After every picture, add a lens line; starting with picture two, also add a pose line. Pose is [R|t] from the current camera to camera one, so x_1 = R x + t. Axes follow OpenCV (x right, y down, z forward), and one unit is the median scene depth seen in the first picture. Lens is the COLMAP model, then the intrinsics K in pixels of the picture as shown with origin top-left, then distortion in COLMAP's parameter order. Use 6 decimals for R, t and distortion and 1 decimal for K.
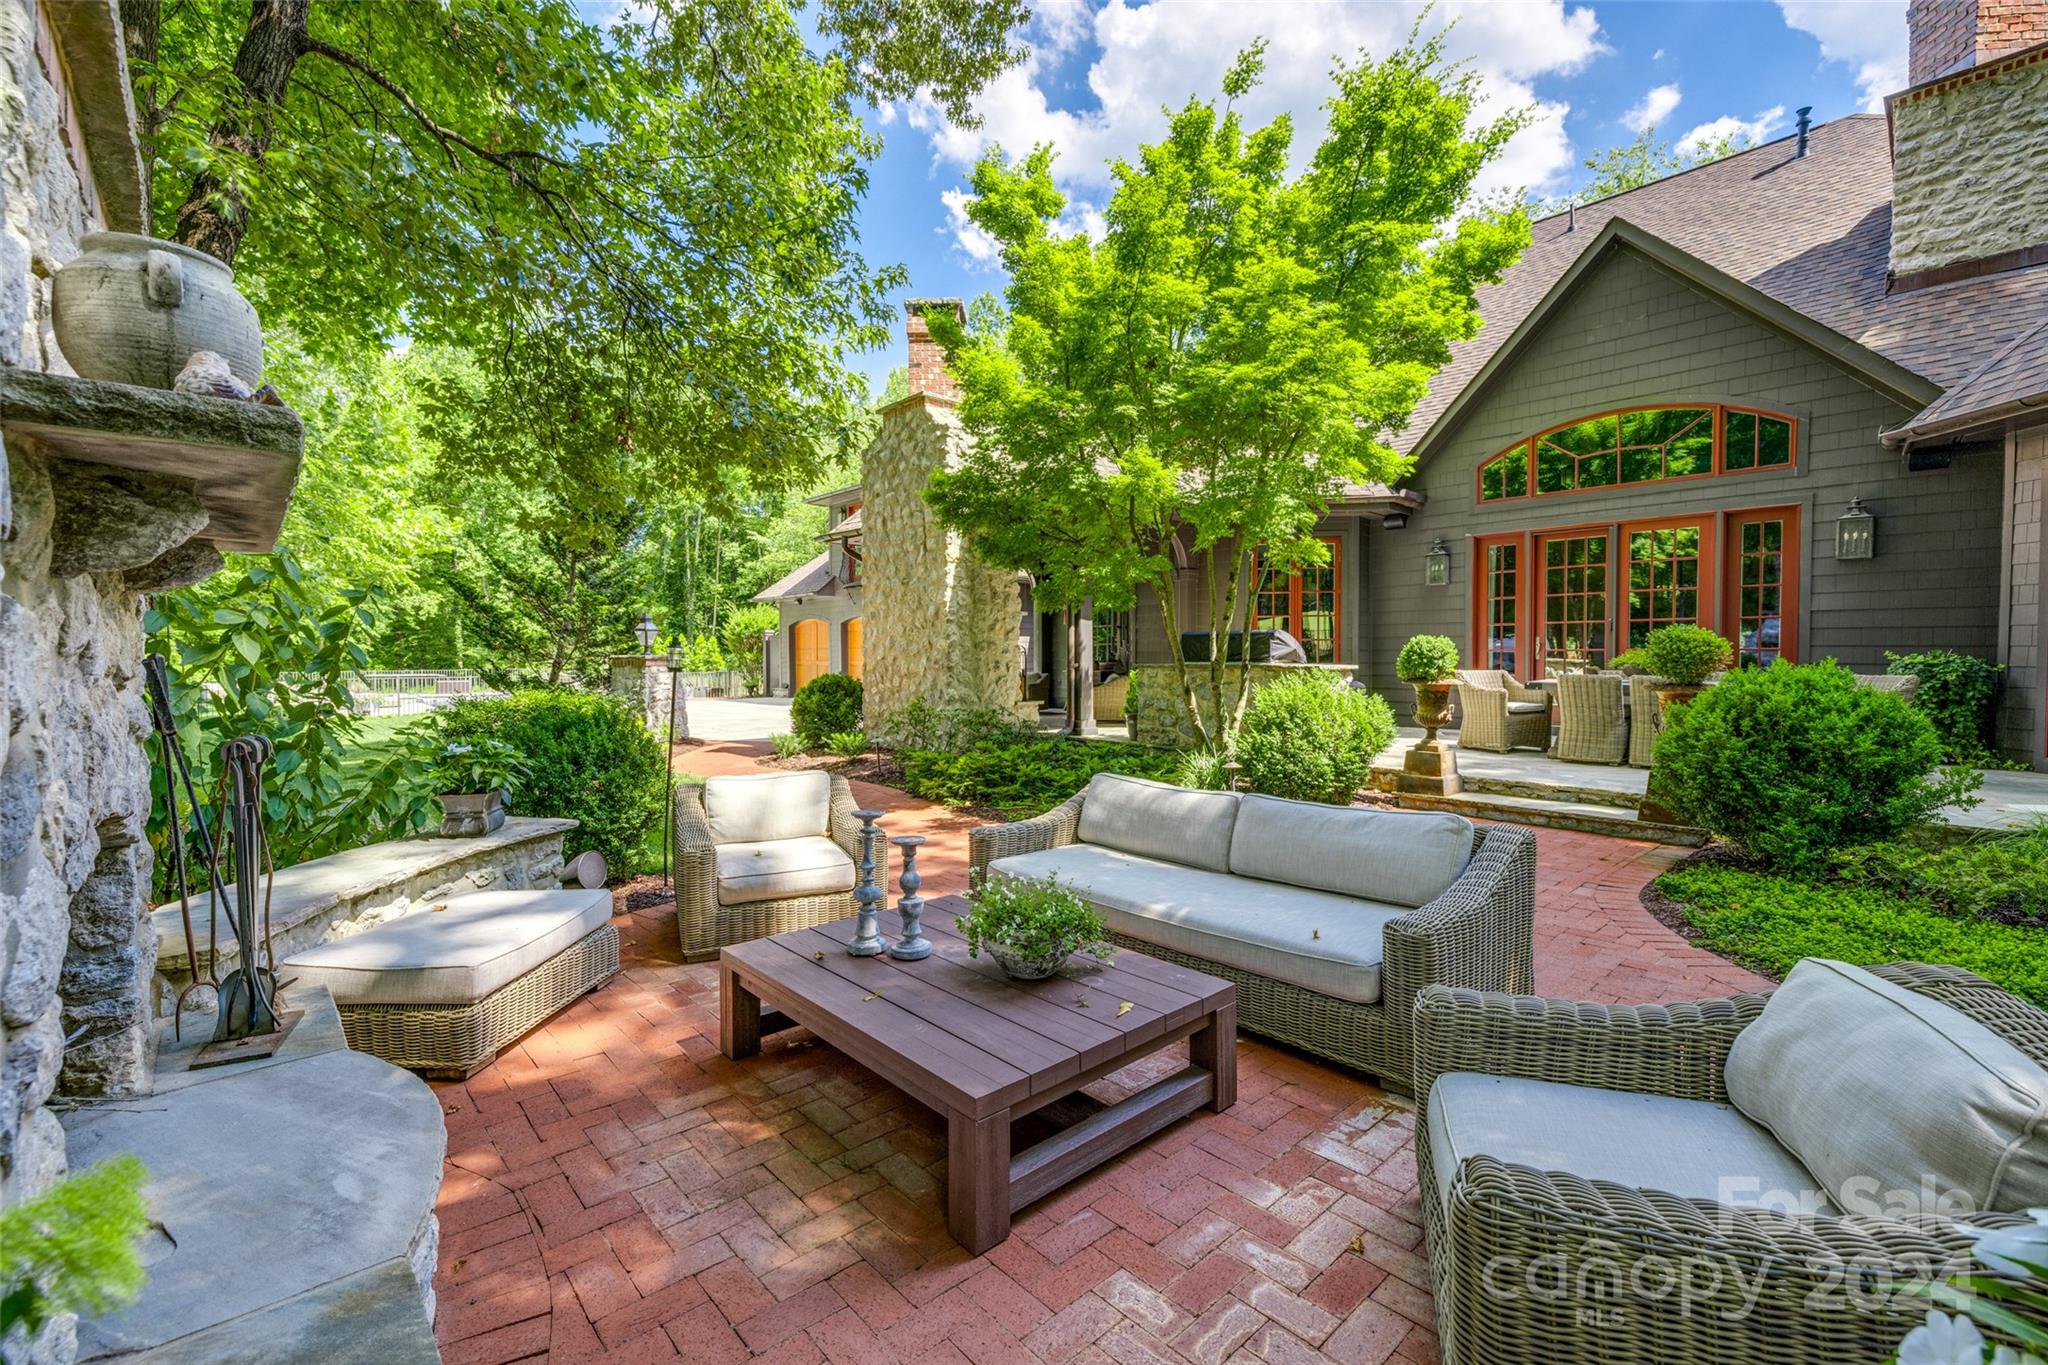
lens RADIAL K [[880.2, 0, 1022.2], [0, 880.2, 683.1], [0, 0, 1]] dist [-0.000916, -0.000068]
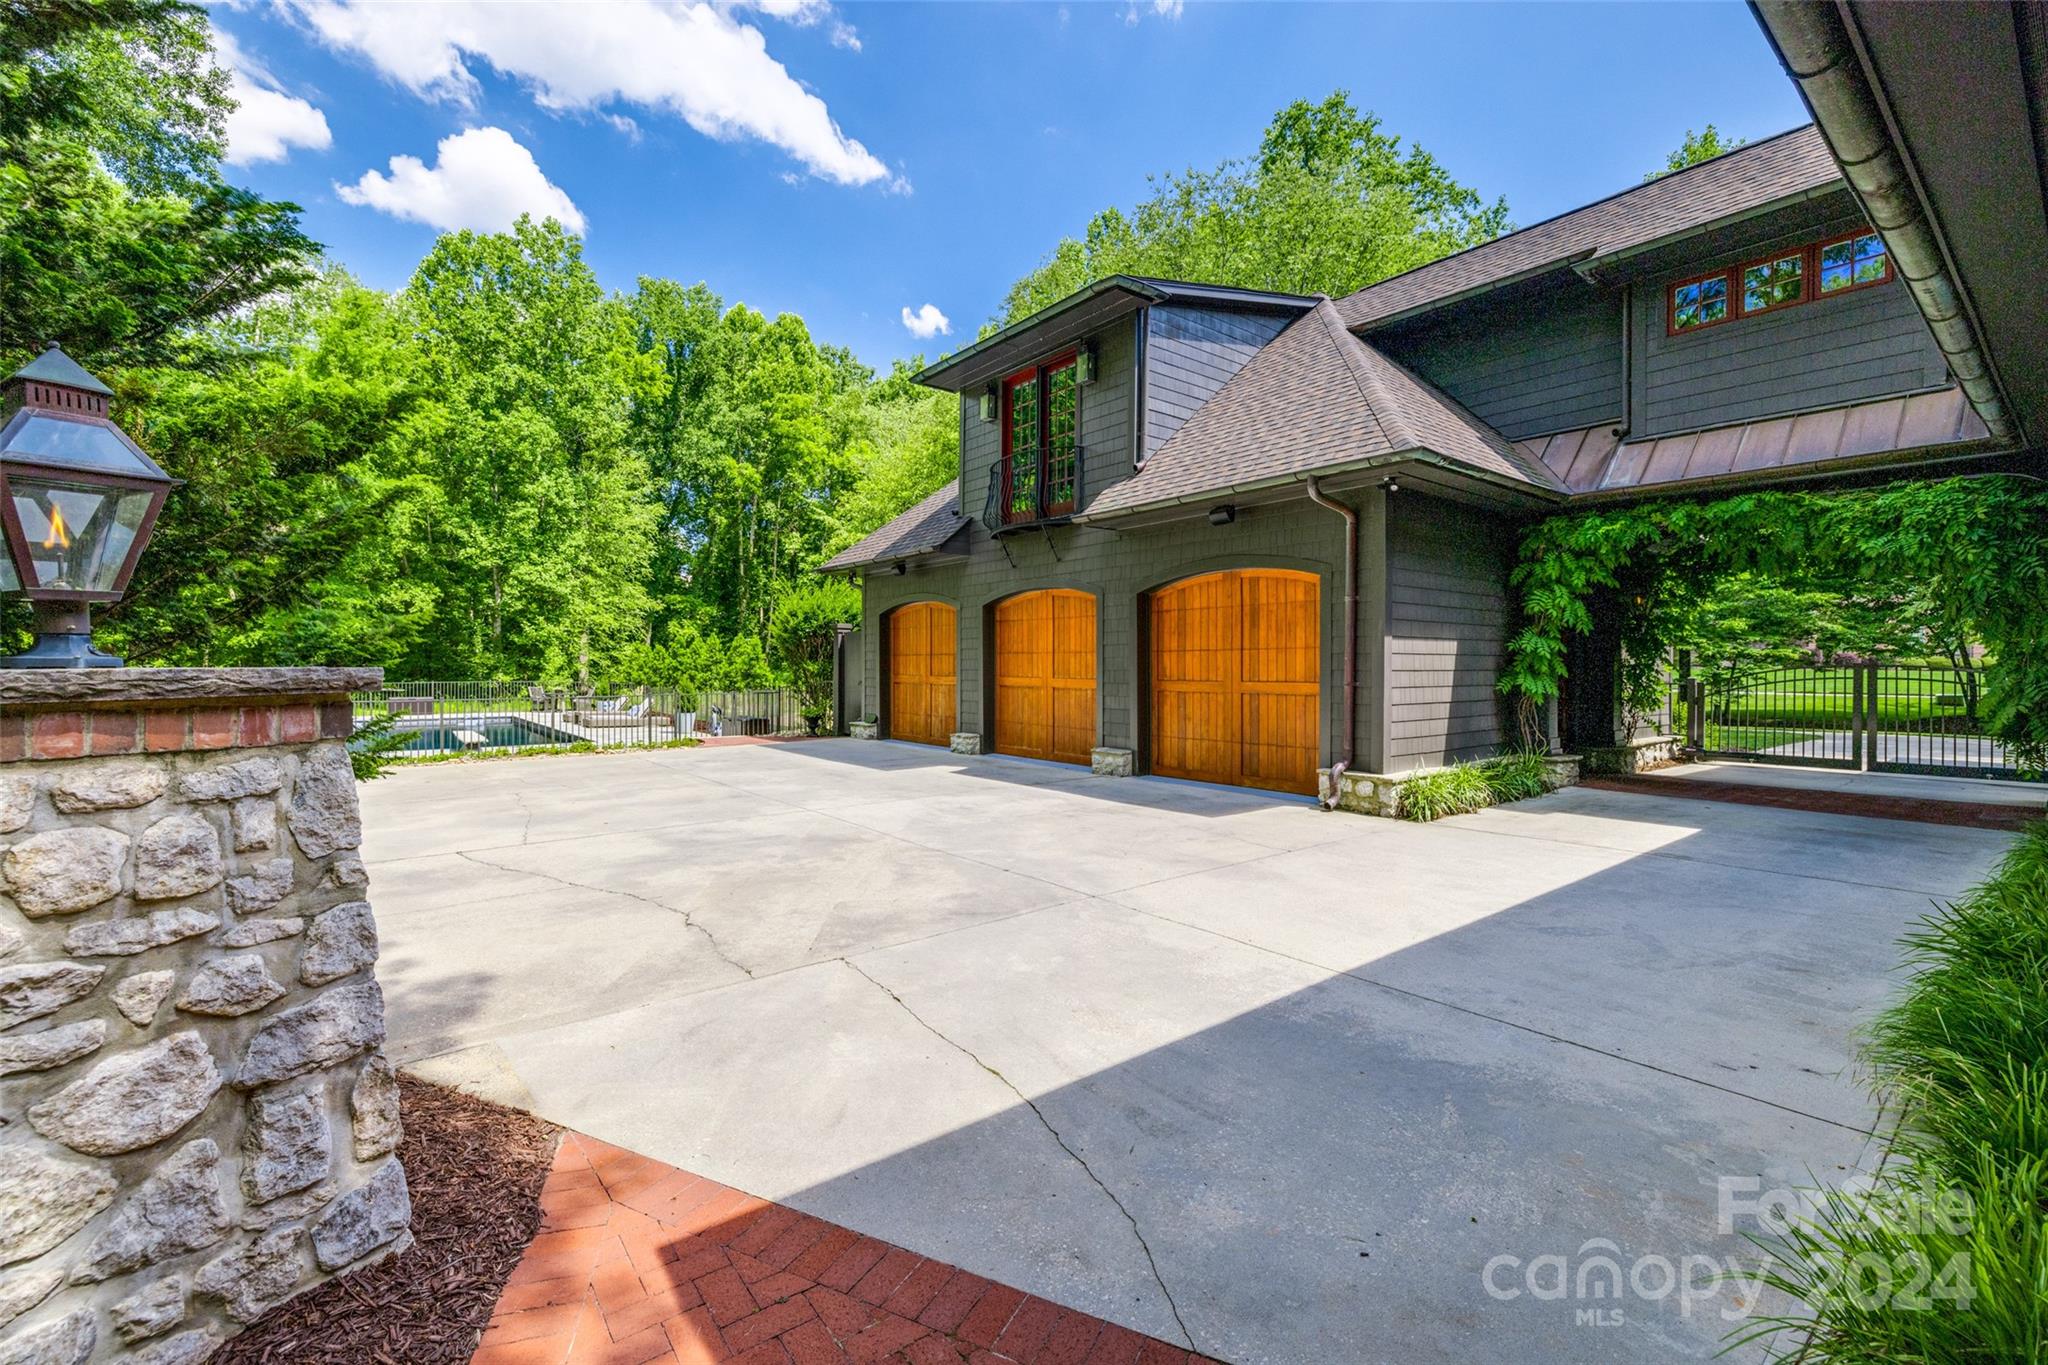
lens RADIAL K [[880.2, 0, 1028.6], [0, 880.2, 673.2], [0, 0, 1]] dist [-0.000916, -0.000068]
pose [[0.998289, 0.006566, -0.058110, -0.126438], [-0.008051, 0.999646, -0.025357, -0.012392], [0.057922, 0.025781, 0.997988, 0.406728]]
